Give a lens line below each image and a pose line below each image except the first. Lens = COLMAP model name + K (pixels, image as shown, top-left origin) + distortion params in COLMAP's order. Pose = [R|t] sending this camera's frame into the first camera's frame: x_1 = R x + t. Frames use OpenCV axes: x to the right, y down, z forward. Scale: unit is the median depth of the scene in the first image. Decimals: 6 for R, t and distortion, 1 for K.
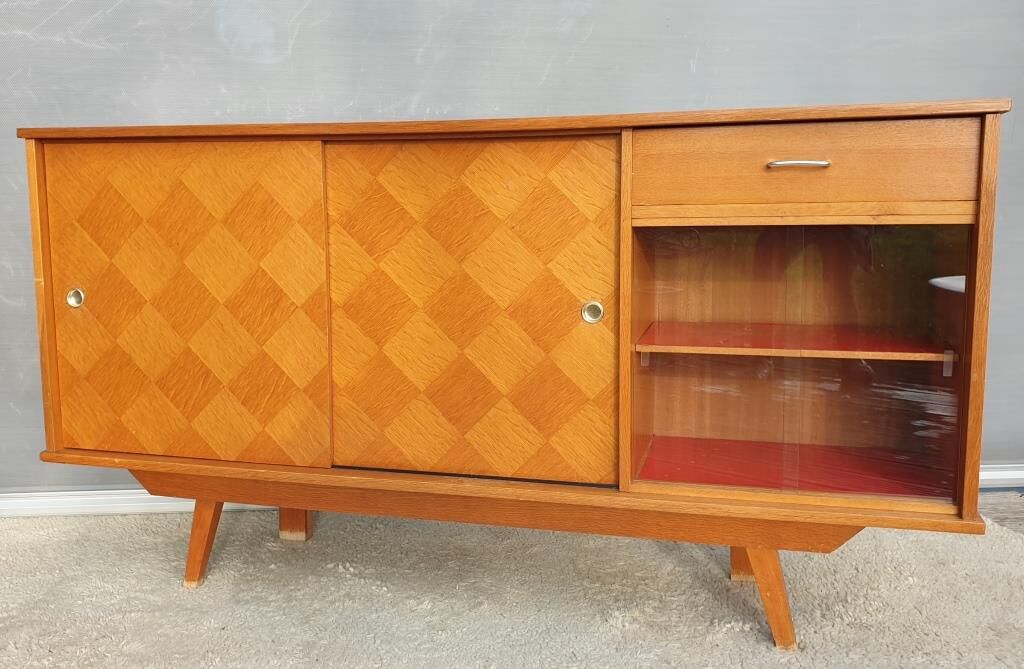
lens RADIAL K [[924.2, 0, 505.3], [0, 924.2, 313.9], [0, 0, 1]] dist [0.027045, -0.022666]
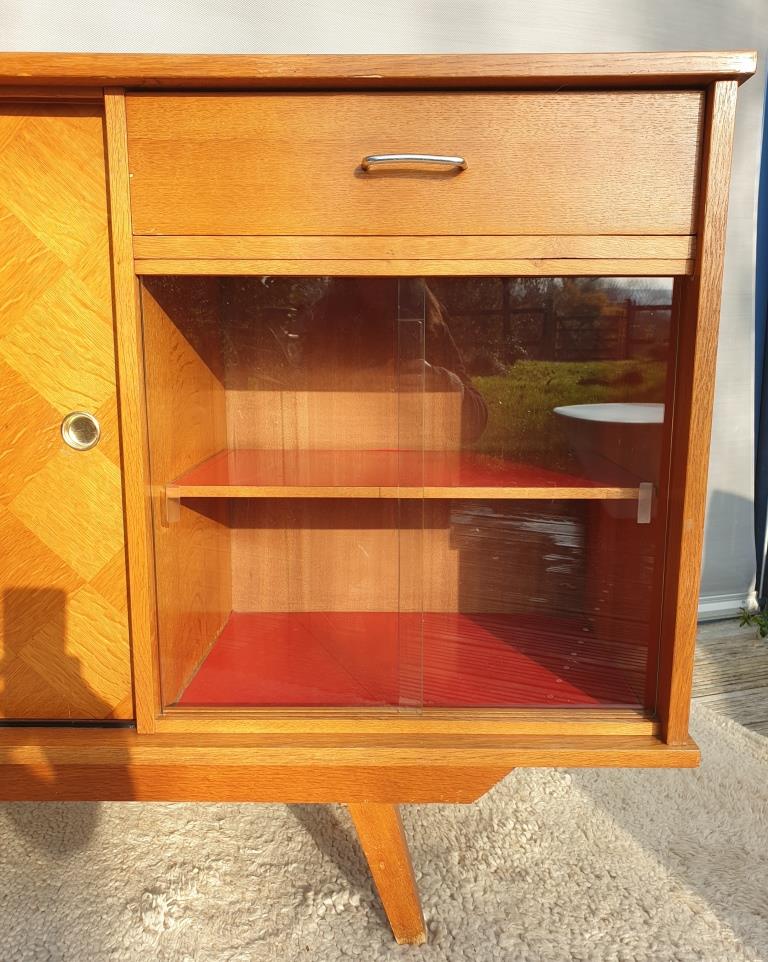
lens RADIAL K [[824.9, 0, 384.4], [0, 824.9, 491.5], [0, 0, 1]] dist [-0.003313, 0.018793]
pose [[0.970465, -0.026886, 0.239739, 0.144718], [0.015725, 0.998707, 0.048350, 0.013192], [-0.240728, -0.043152, 0.969633, 0.426018]]
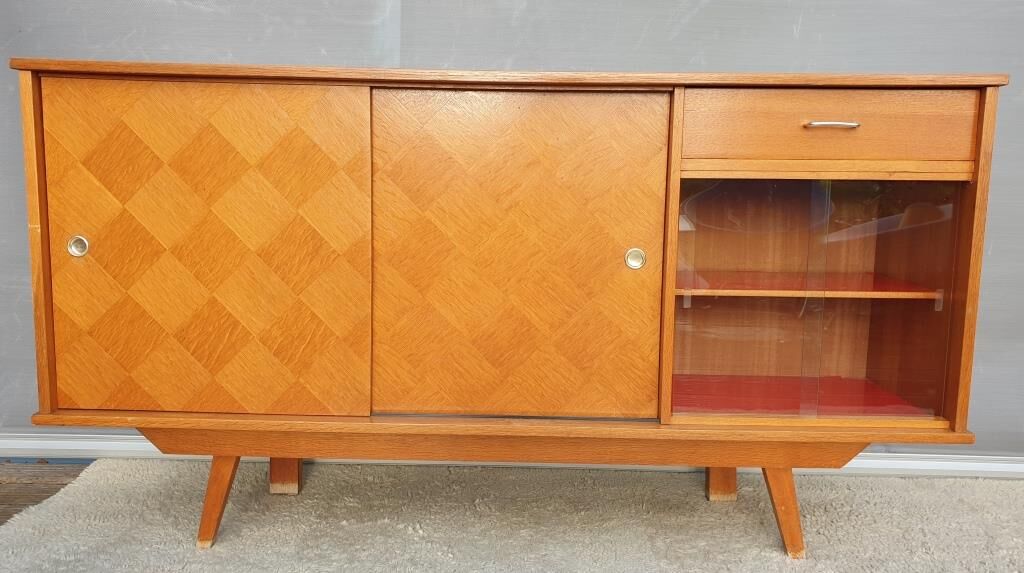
lens RADIAL K [[810.8, 0, 511.1], [0, 810.8, 283.6], [0, 0, 1]] dist [0.001662, 0.028491]
pose [[0.970424, -0.007602, 0.241287, -0.256700], [0.006887, 0.999969, 0.003803, 0.021372], [-0.241309, -0.002029, 0.970446, 0.114159]]
